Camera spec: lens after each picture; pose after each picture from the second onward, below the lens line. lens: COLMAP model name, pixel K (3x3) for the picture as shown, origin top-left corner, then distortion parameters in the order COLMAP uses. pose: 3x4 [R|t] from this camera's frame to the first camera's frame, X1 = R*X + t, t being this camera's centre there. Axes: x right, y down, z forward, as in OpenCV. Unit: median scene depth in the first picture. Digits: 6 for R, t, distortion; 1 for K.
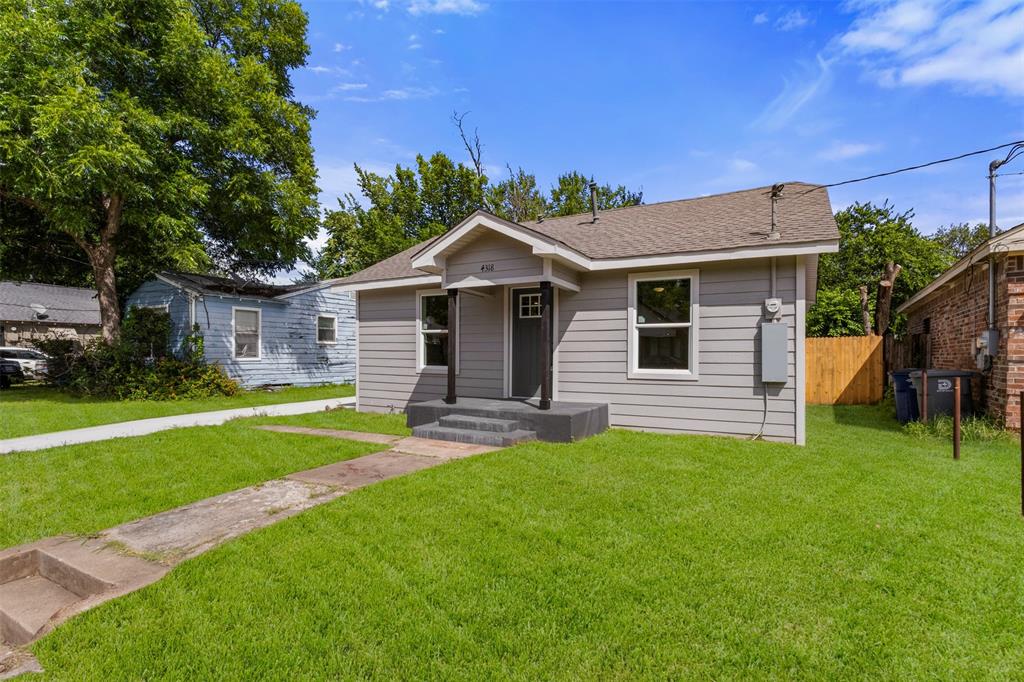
lens RADIAL K [[512.3, 0, 513.9], [0, 512.3, 337.3], [0, 0, 1]] dist [-0.005689, 0.000238]
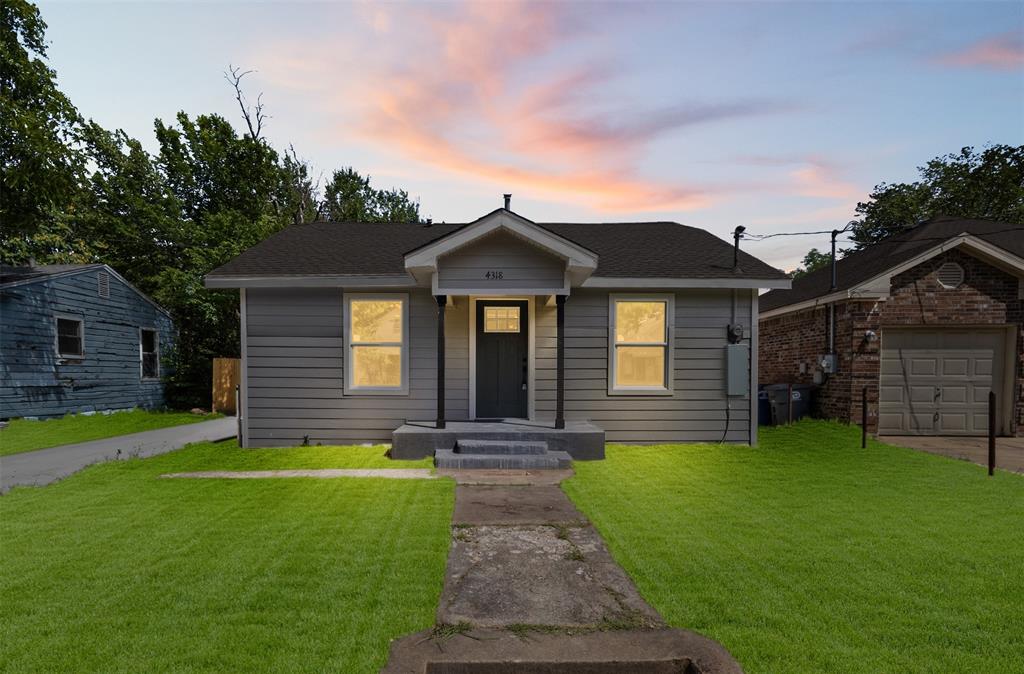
lens RADIAL K [[546.3, 0, 517.5], [0, 546.3, 367.9], [0, 0, 1]] dist [-0.003389, -0.001106]
pose [[0.868842, 0.005065, 0.495063, -0.548760], [-0.015233, 0.999748, 0.016506, 0.012103], [-0.494855, -0.021882, 0.868700, 0.159851]]
